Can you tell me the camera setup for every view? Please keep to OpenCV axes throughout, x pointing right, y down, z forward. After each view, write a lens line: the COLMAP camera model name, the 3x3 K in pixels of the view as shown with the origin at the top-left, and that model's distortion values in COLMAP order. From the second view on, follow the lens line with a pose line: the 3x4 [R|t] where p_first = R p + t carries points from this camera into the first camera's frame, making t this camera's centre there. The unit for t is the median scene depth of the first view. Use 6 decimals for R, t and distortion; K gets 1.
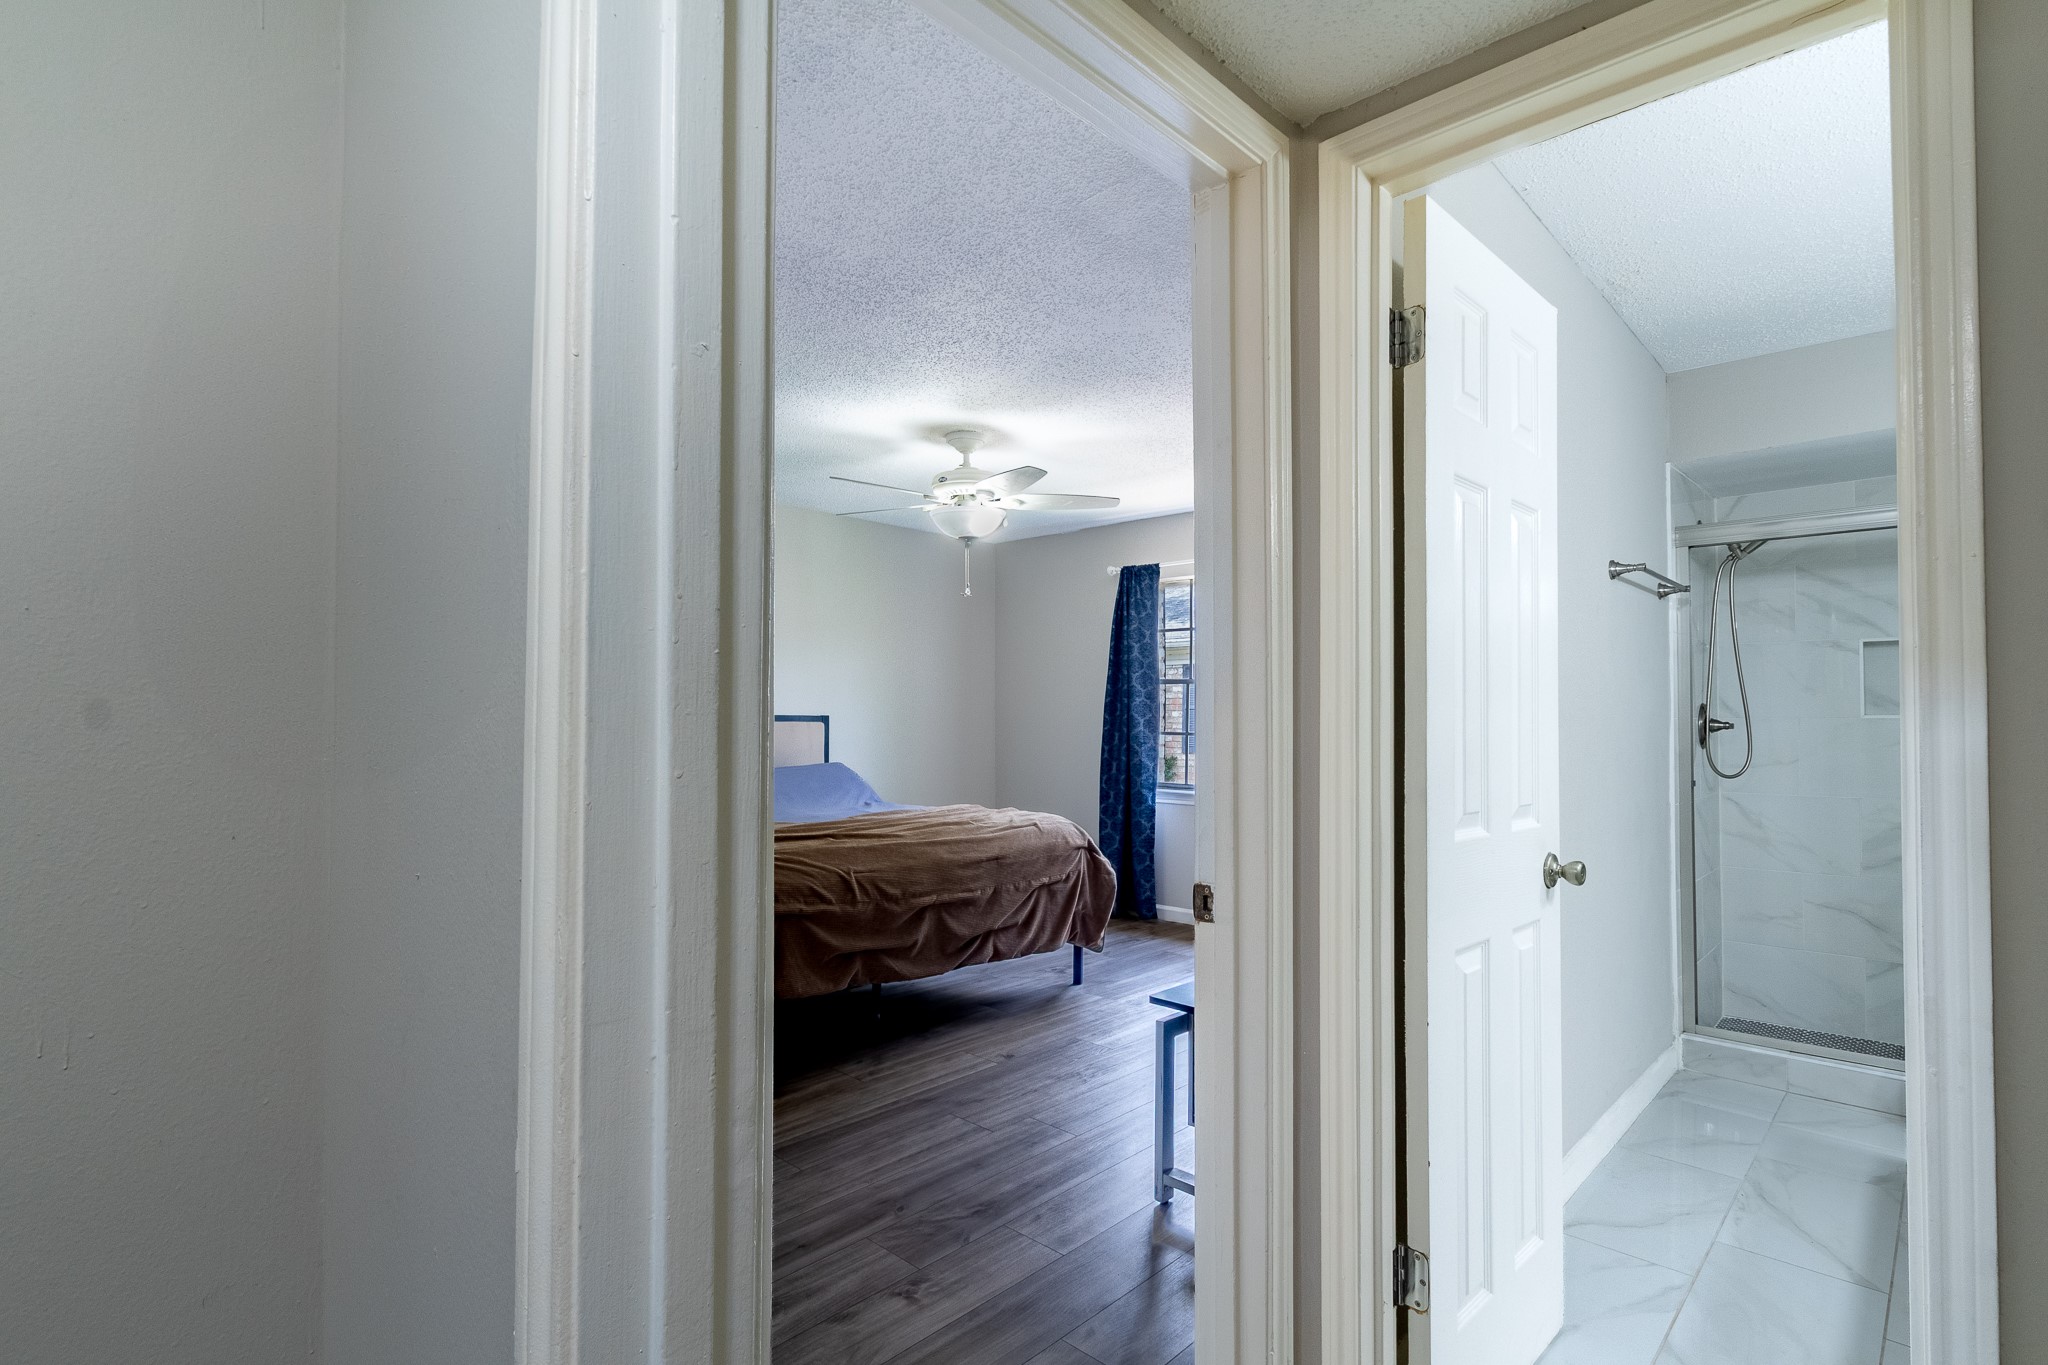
lens RADIAL K [[990.6, 0, 1052.7], [0, 990.6, 698.7], [0, 0, 1]] dist [0.001405, 0.000002]
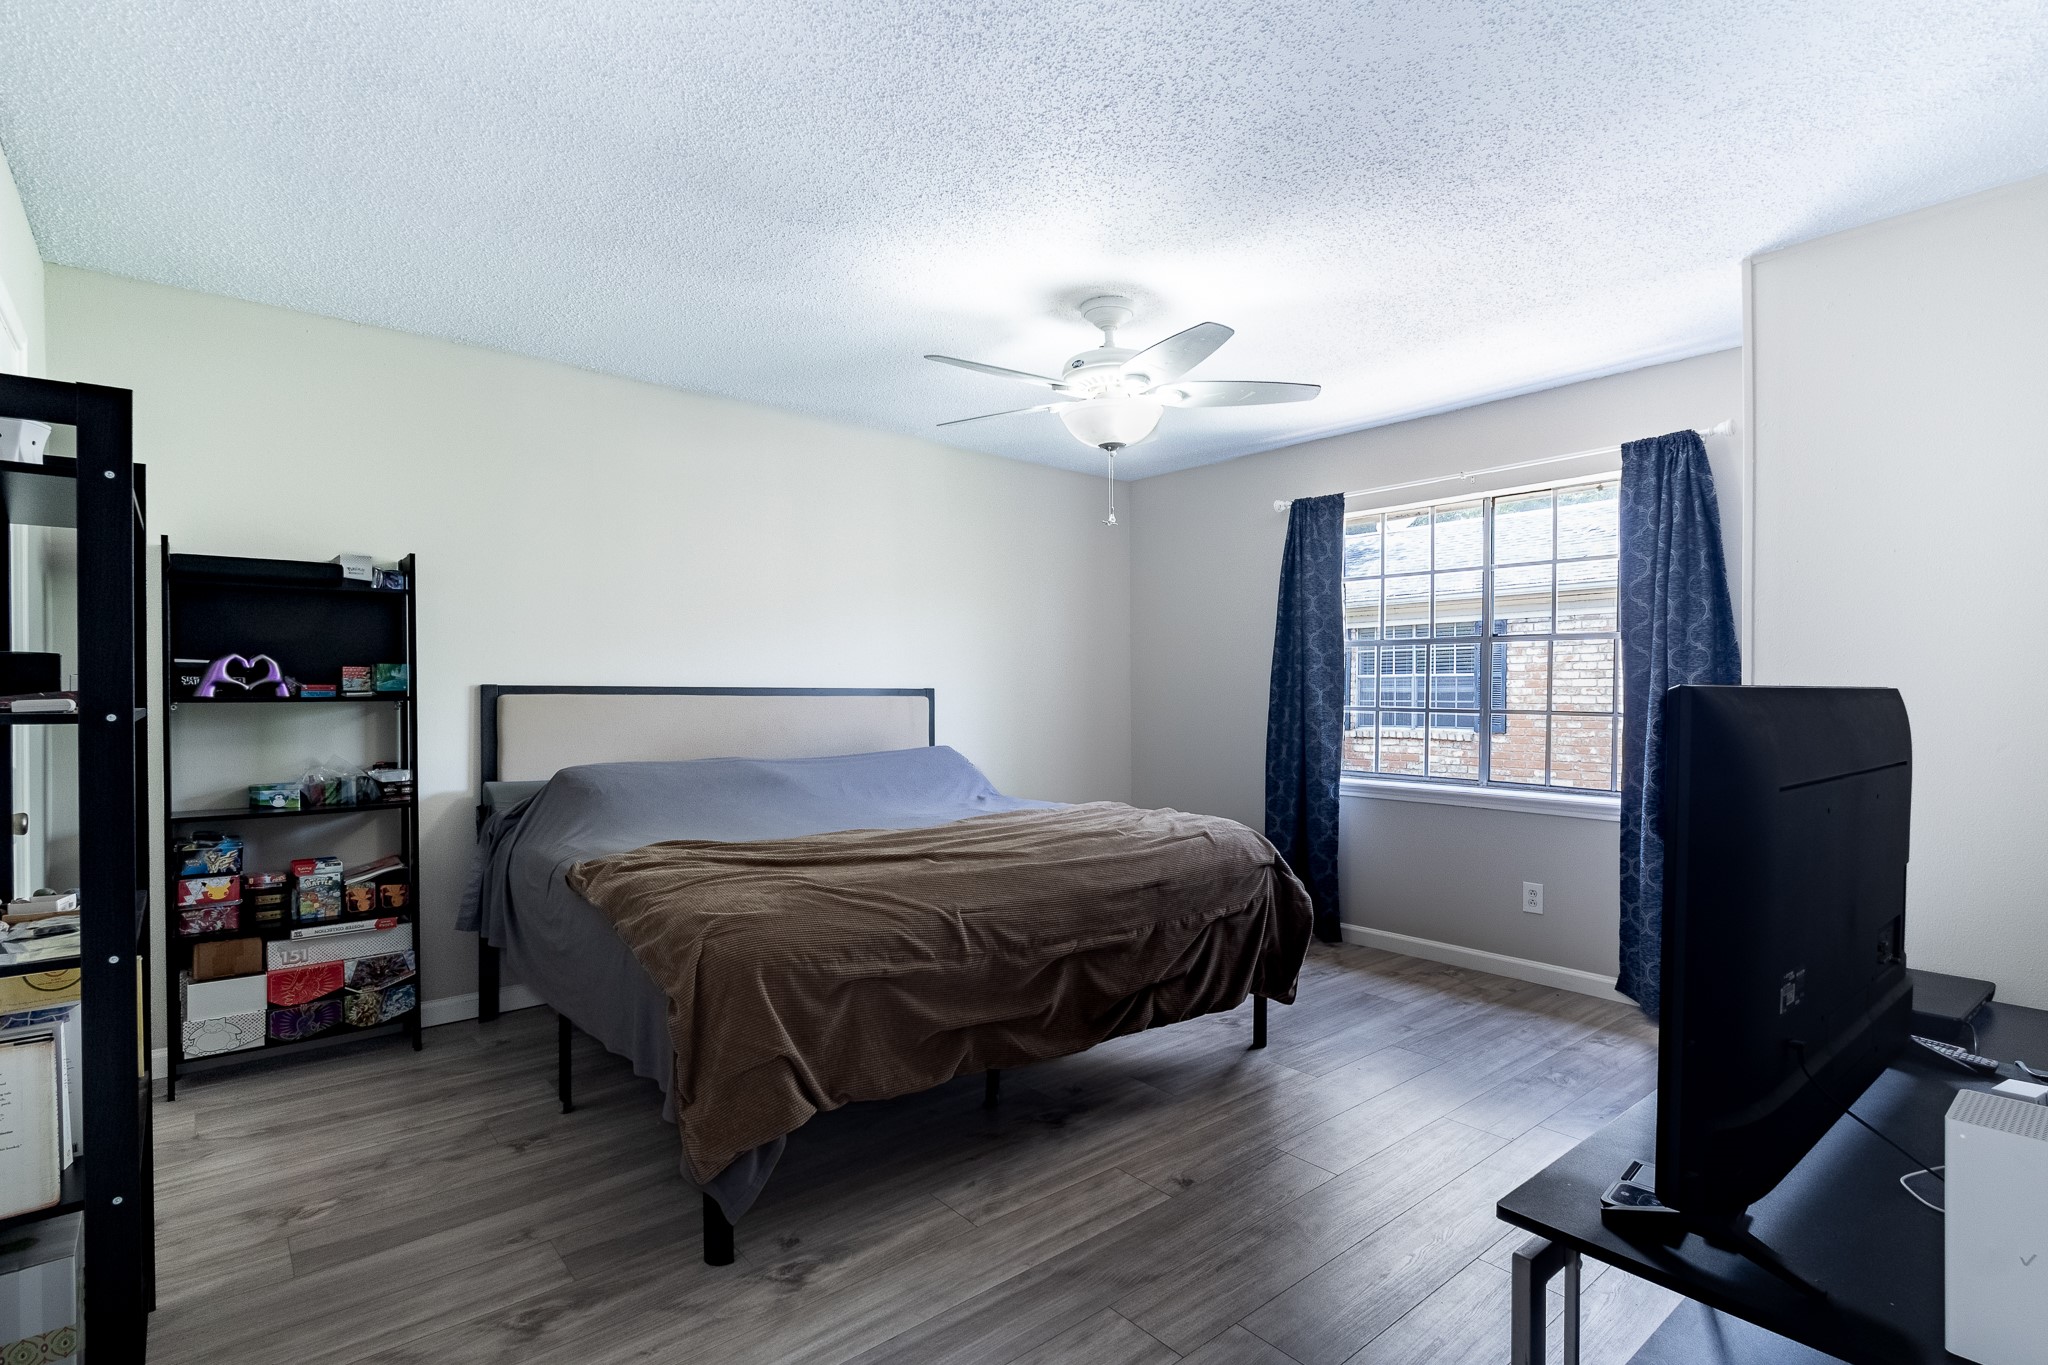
lens RADIAL K [[990.6, 0, 1025.7], [0, 990.6, 689.8], [0, 0, 1]] dist [0.001405, 0.000002]
pose [[0.989952, -0.005304, -0.141305, -0.046454], [0.007866, 0.999815, 0.017580, 0.005801], [0.141185, -0.018514, 0.989810, 0.262530]]
